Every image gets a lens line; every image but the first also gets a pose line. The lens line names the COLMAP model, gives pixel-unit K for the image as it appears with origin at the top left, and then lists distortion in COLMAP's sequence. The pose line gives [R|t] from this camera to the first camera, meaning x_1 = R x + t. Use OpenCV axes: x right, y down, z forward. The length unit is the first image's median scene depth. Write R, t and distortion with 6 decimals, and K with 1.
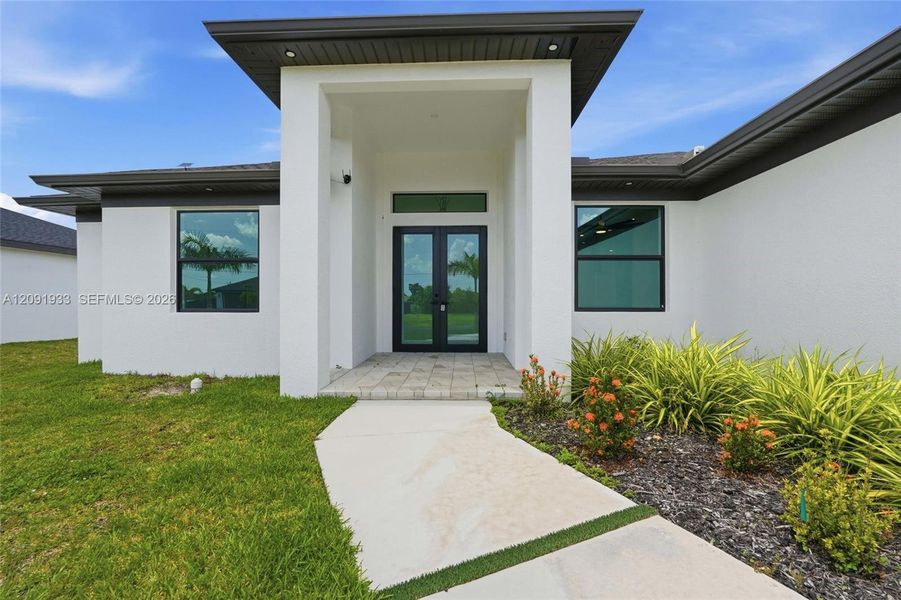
lens RADIAL K [[401.3, 0, 448.2], [0, 401.3, 298.6], [0, 0, 1]] dist [-0.009683, 0.000660]
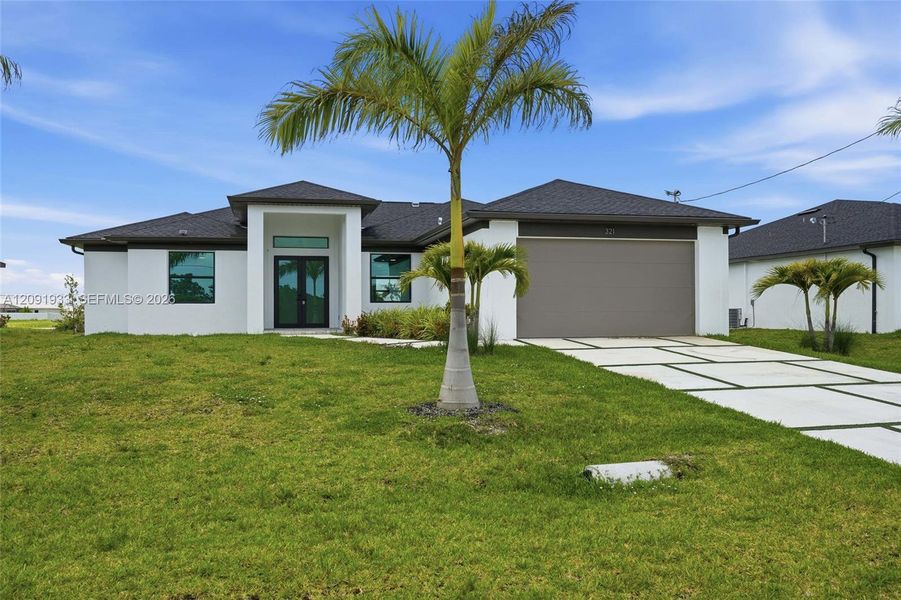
lens RADIAL K [[703.0, 0, 446.9], [0, 703.0, 302.5], [0, 0, 1]] dist [-0.002174, 0.006204]
pose [[0.965779, -0.000198, 0.259367, -0.207320], [0.001064, 0.999994, -0.003197, 0.033109], [-0.259365, 0.003363, 0.965774, -2.165546]]
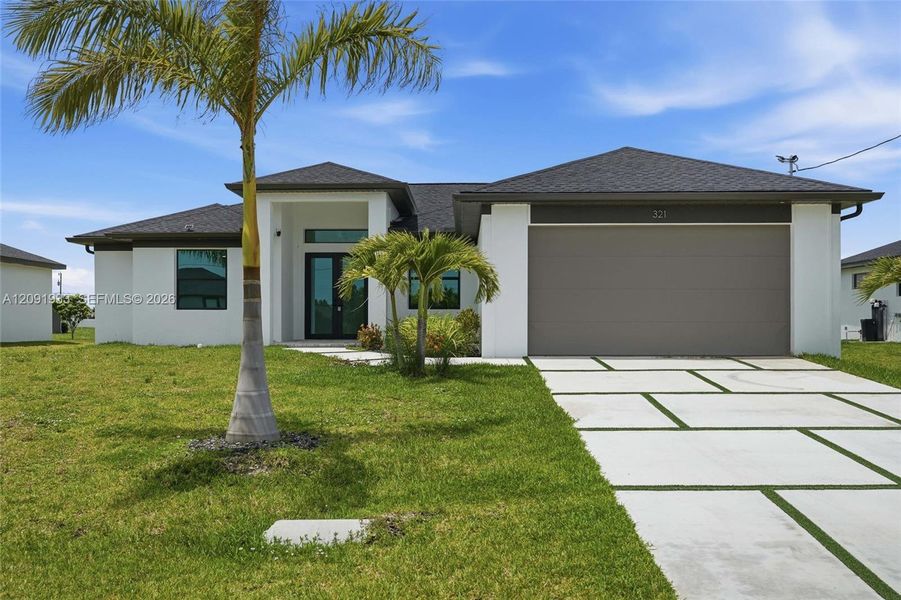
lens RADIAL K [[876.2, 0, 448.9], [0, 876.2, 307.1], [0, 0, 1]] dist [-0.000101, 0.000000]
pose [[0.999863, 0.000823, 0.016555, 0.336783], [-0.000760, 0.999992, -0.003813, 0.029723], [-0.016558, 0.003800, 0.999856, -2.219451]]
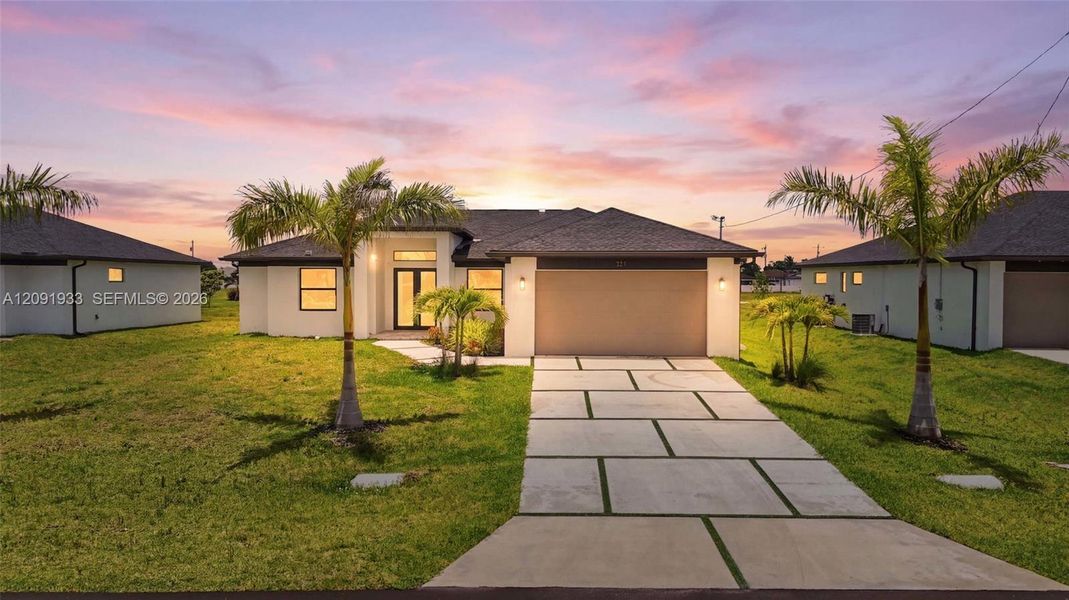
lens RADIAL K [[757.9, 0, 538.0], [0, 757.9, 293.7], [0, 0, 1]] dist [0.072098, -0.000787]
pose [[0.999681, 0.004489, 0.024860, 0.503952], [-0.005287, 0.999469, 0.032140, -0.179206], [-0.024703, -0.032261, 0.999174, -2.892917]]
